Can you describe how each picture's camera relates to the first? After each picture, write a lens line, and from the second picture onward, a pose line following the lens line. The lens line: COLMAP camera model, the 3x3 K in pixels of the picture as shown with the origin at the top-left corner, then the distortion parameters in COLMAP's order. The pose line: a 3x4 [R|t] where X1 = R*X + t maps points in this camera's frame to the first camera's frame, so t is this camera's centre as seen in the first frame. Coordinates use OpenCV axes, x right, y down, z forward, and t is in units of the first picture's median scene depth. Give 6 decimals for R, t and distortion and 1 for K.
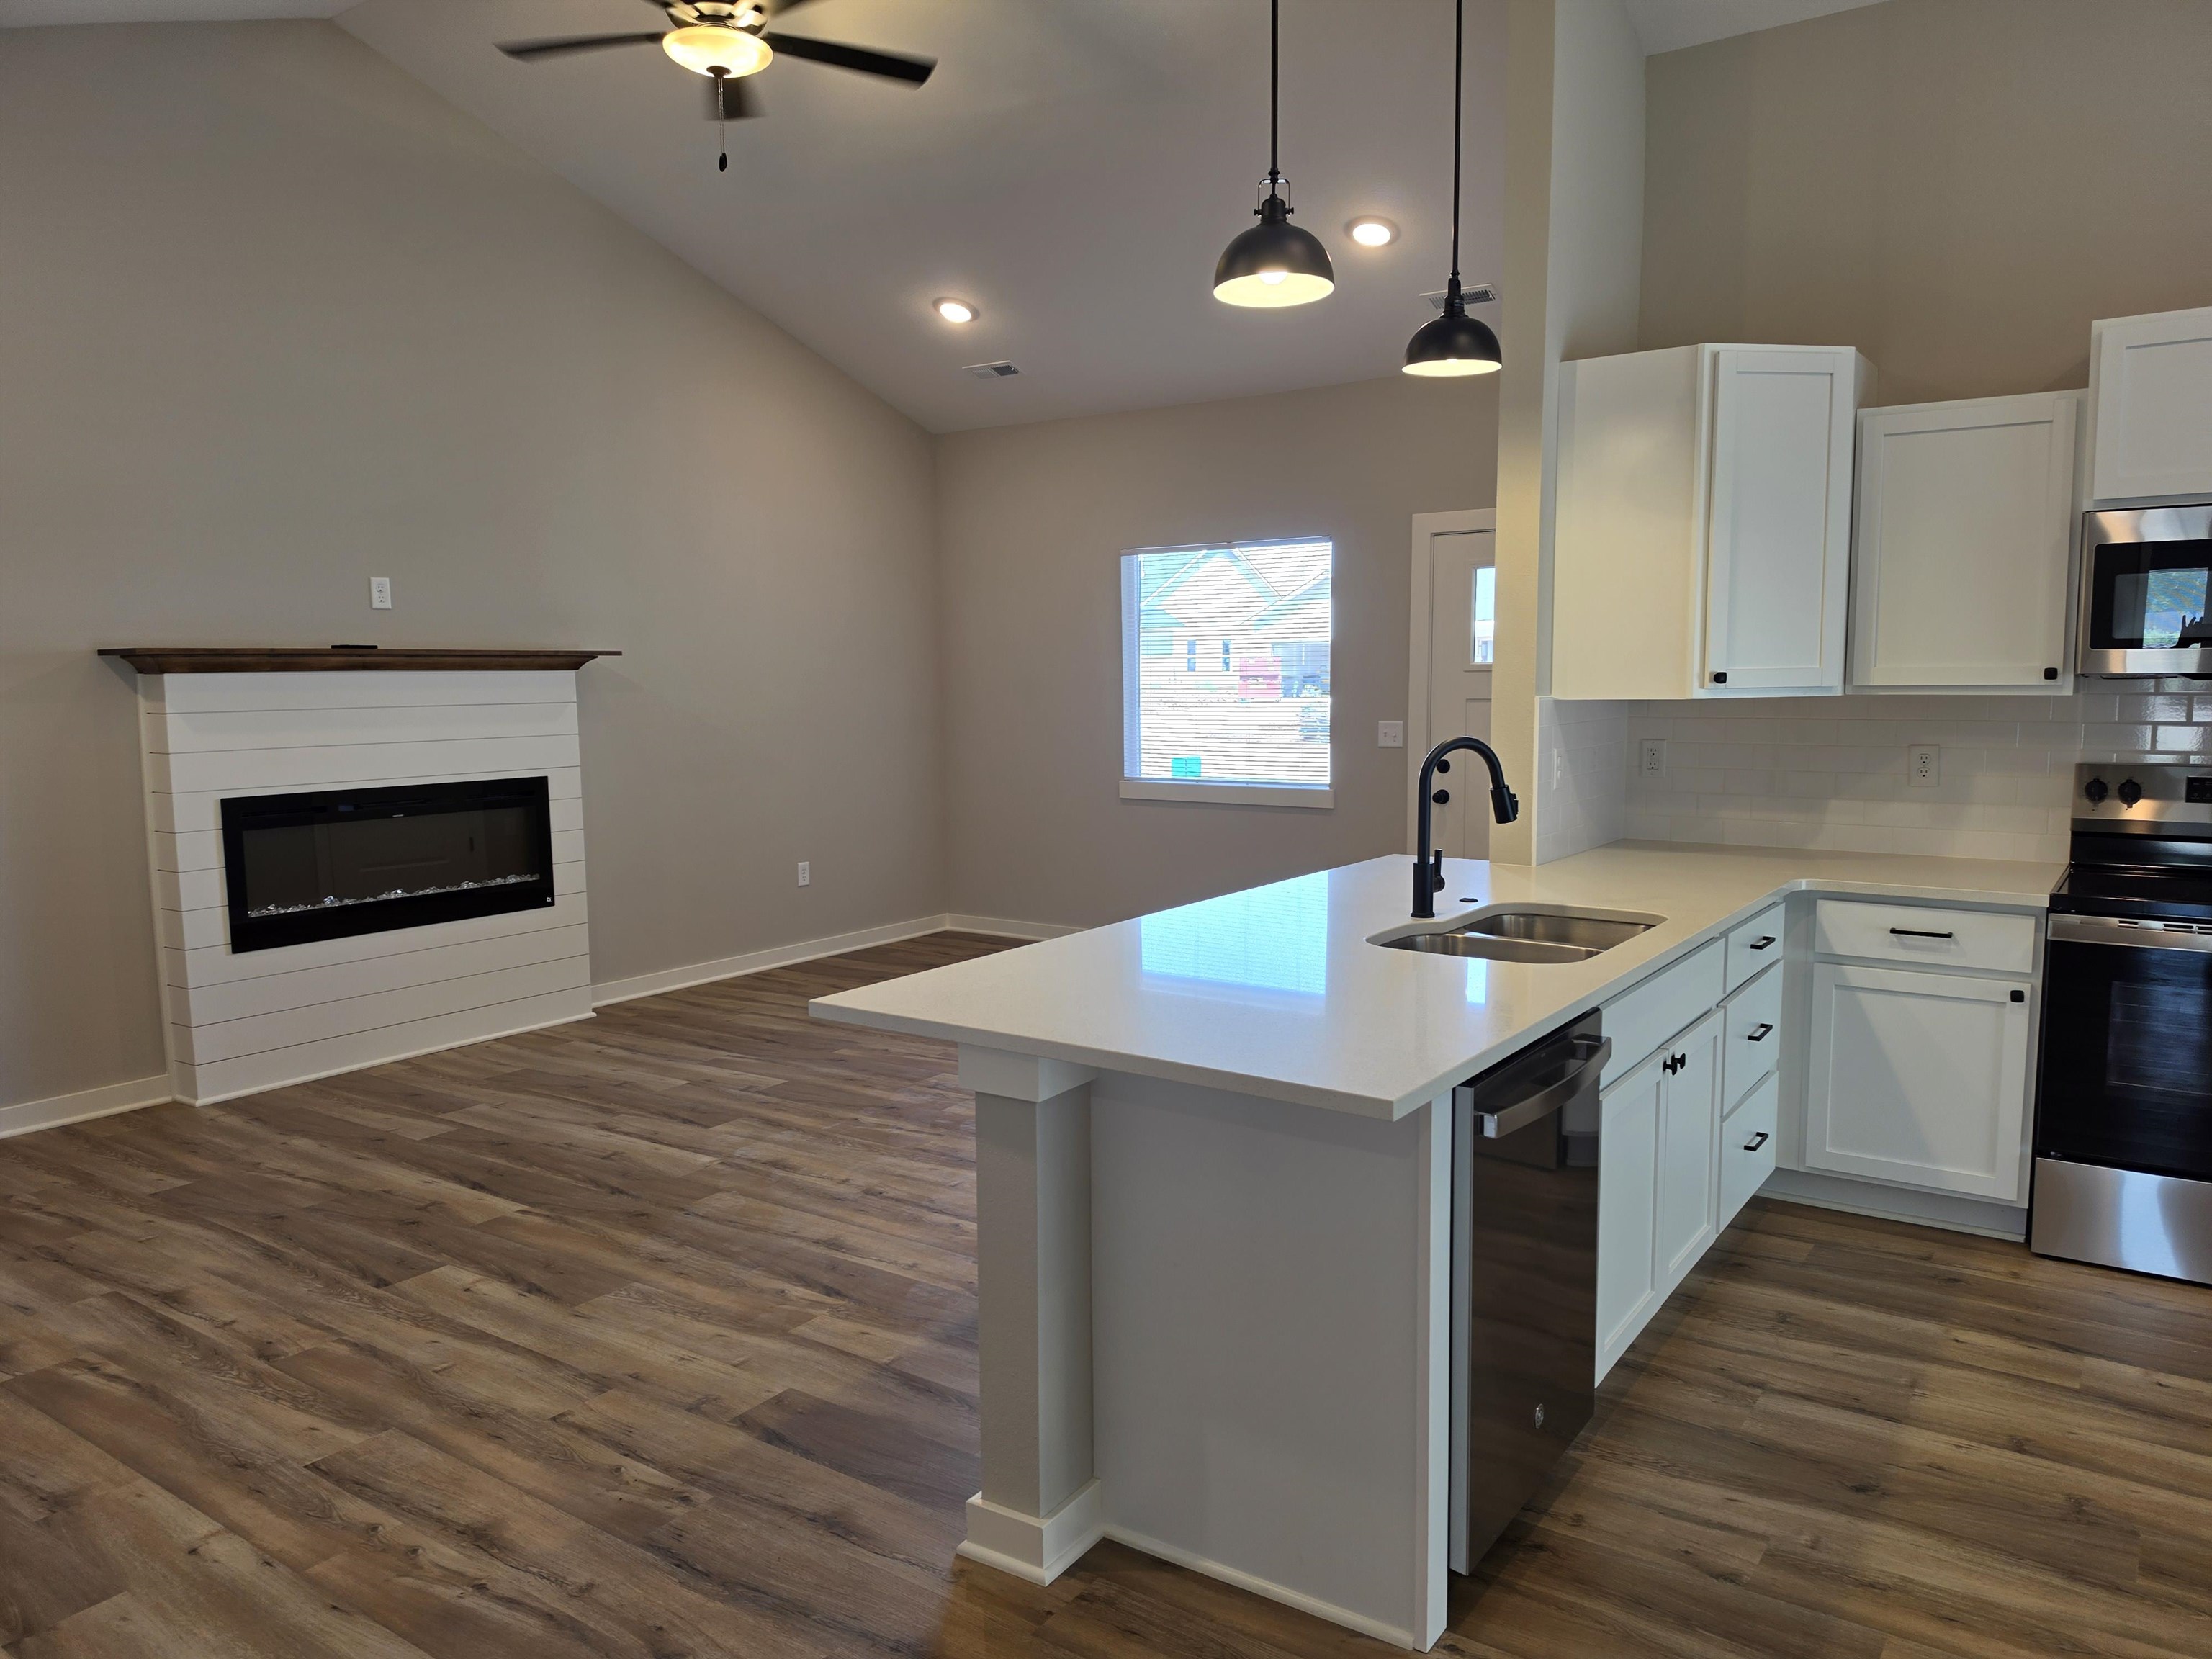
lens RADIAL K [[1530.8, 0, 1117.6], [0, 1530.8, 831.9], [0, 0, 1]] dist [0.008131, -0.000521]
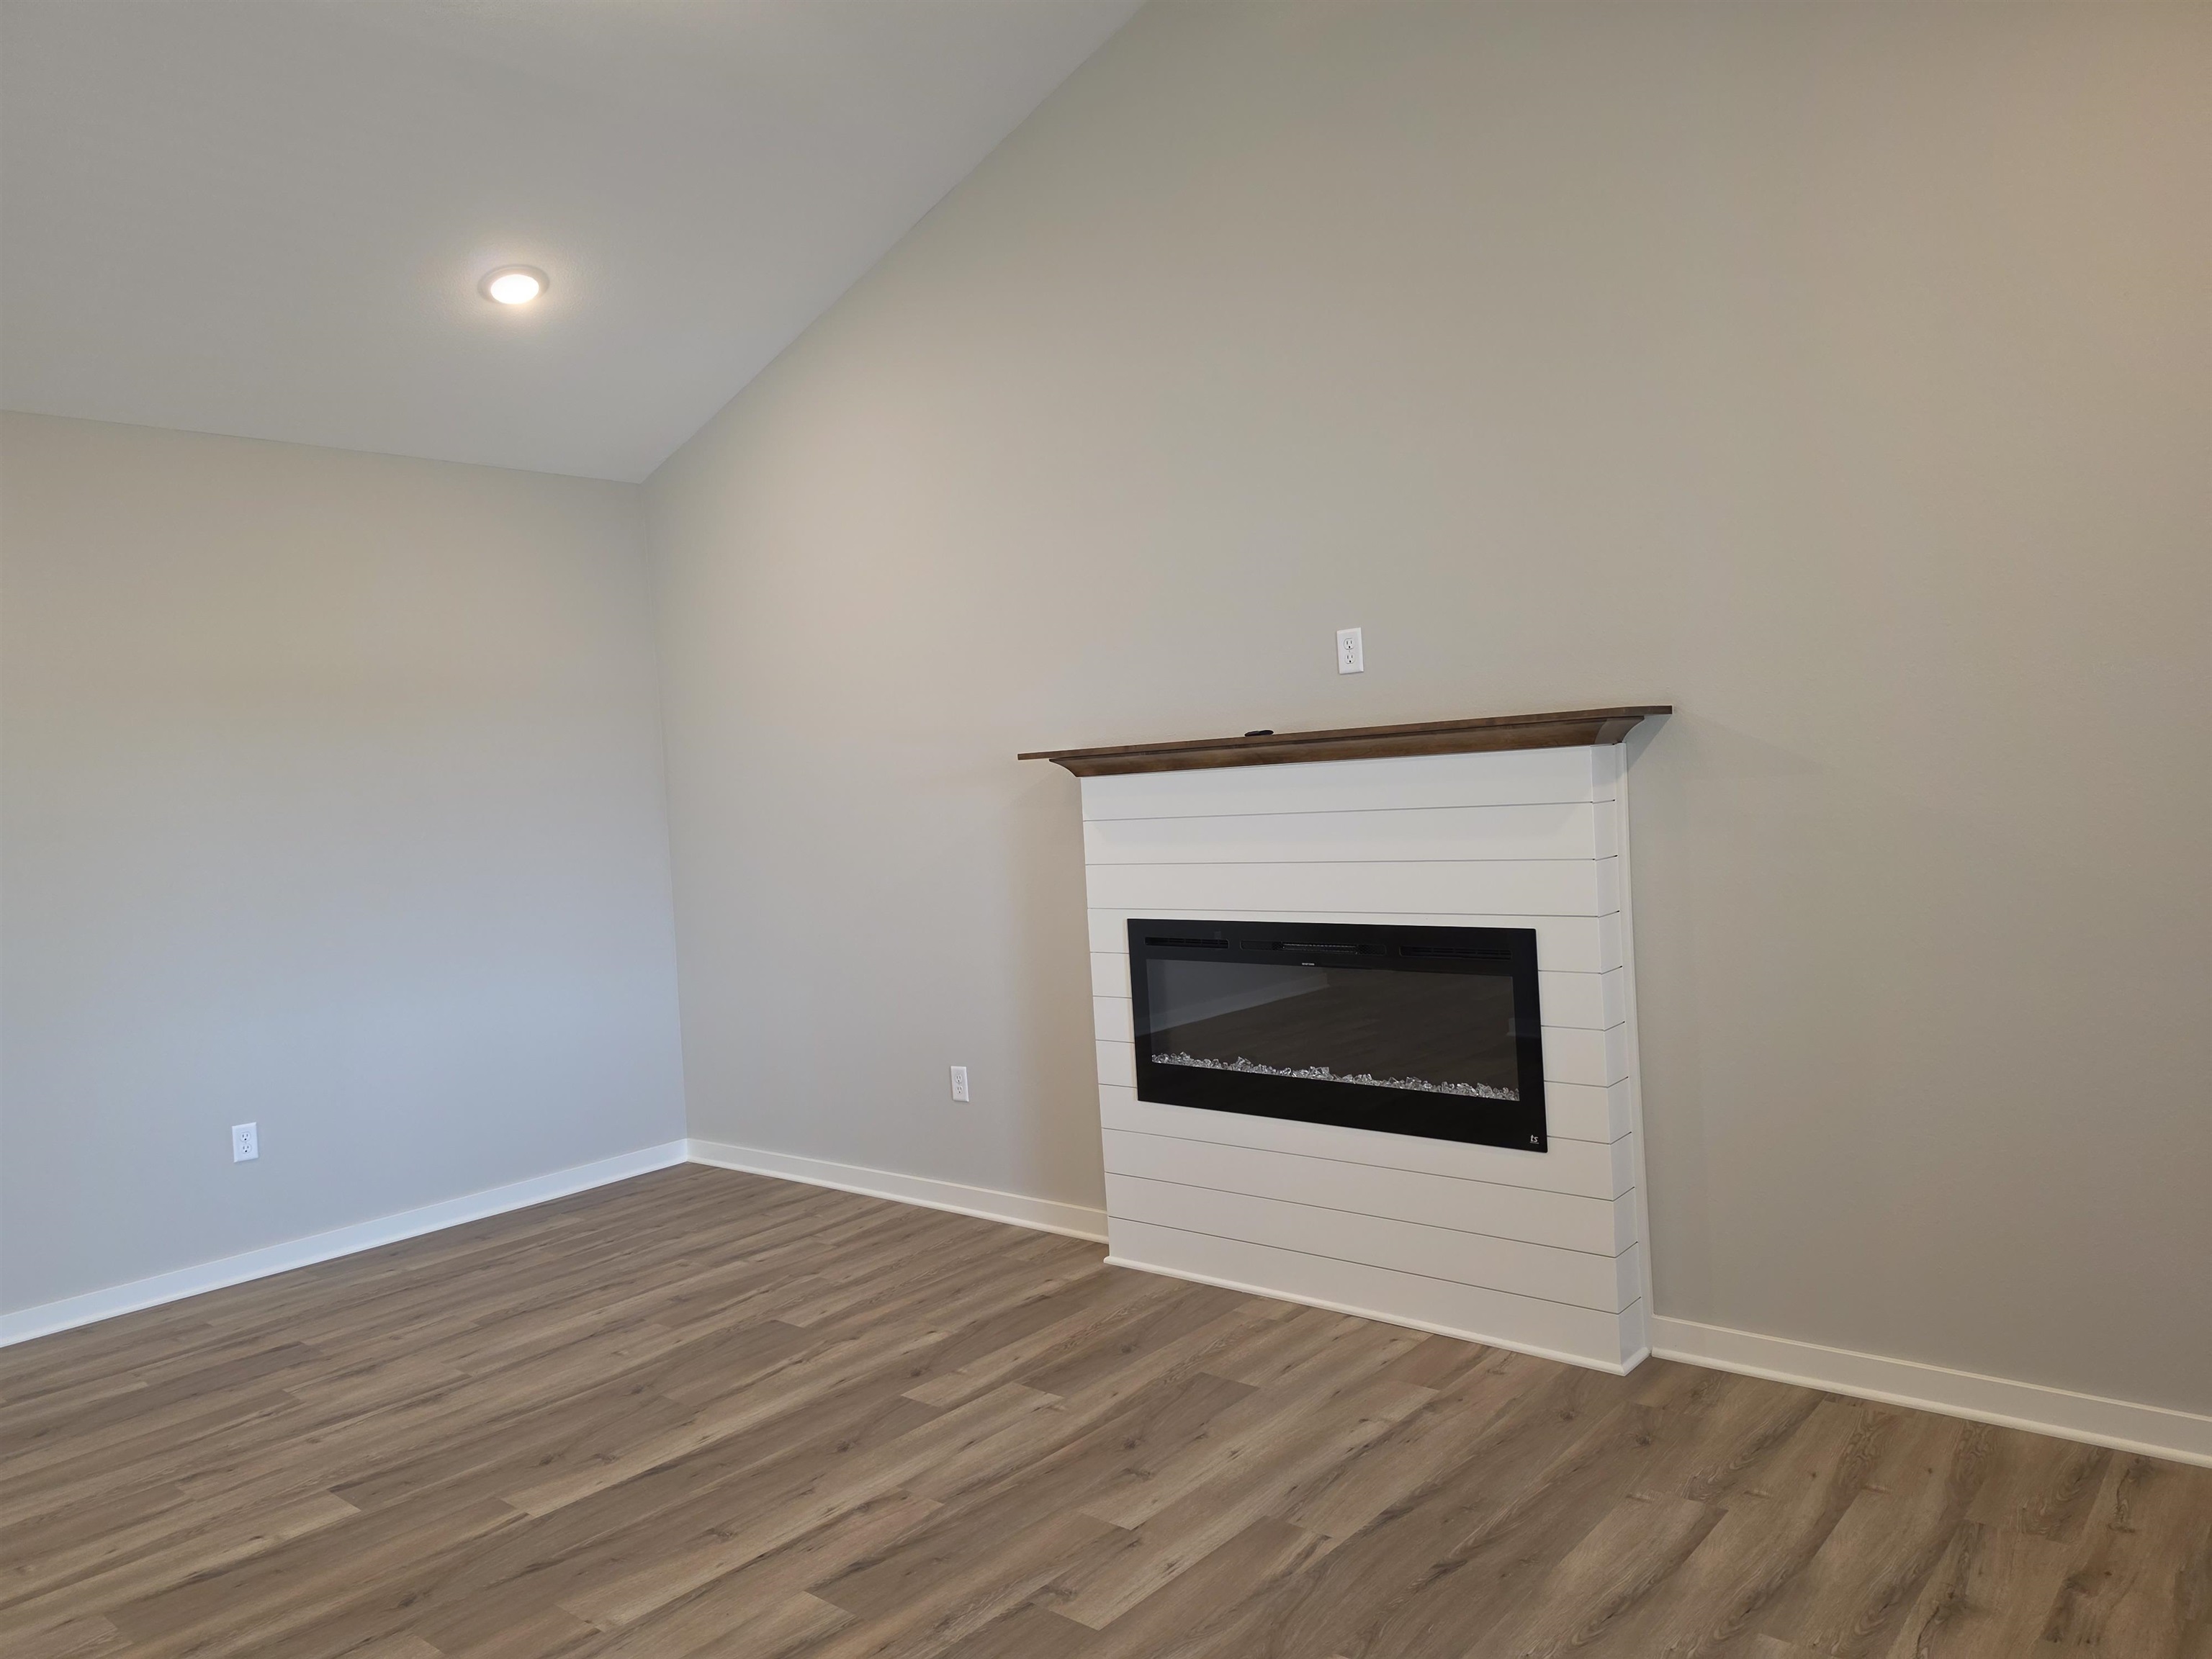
lens RADIAL K [[1530.6, 0, 1109.6], [0, 1530.6, 800.6], [0, 0, 1]] dist [0.034498, -0.043870]
pose [[-0.095114, 0.038707, -0.994714, 0.275622], [-0.041756, 0.998209, 0.042835, -0.127814], [0.994590, 0.045610, -0.093327, 1.099769]]
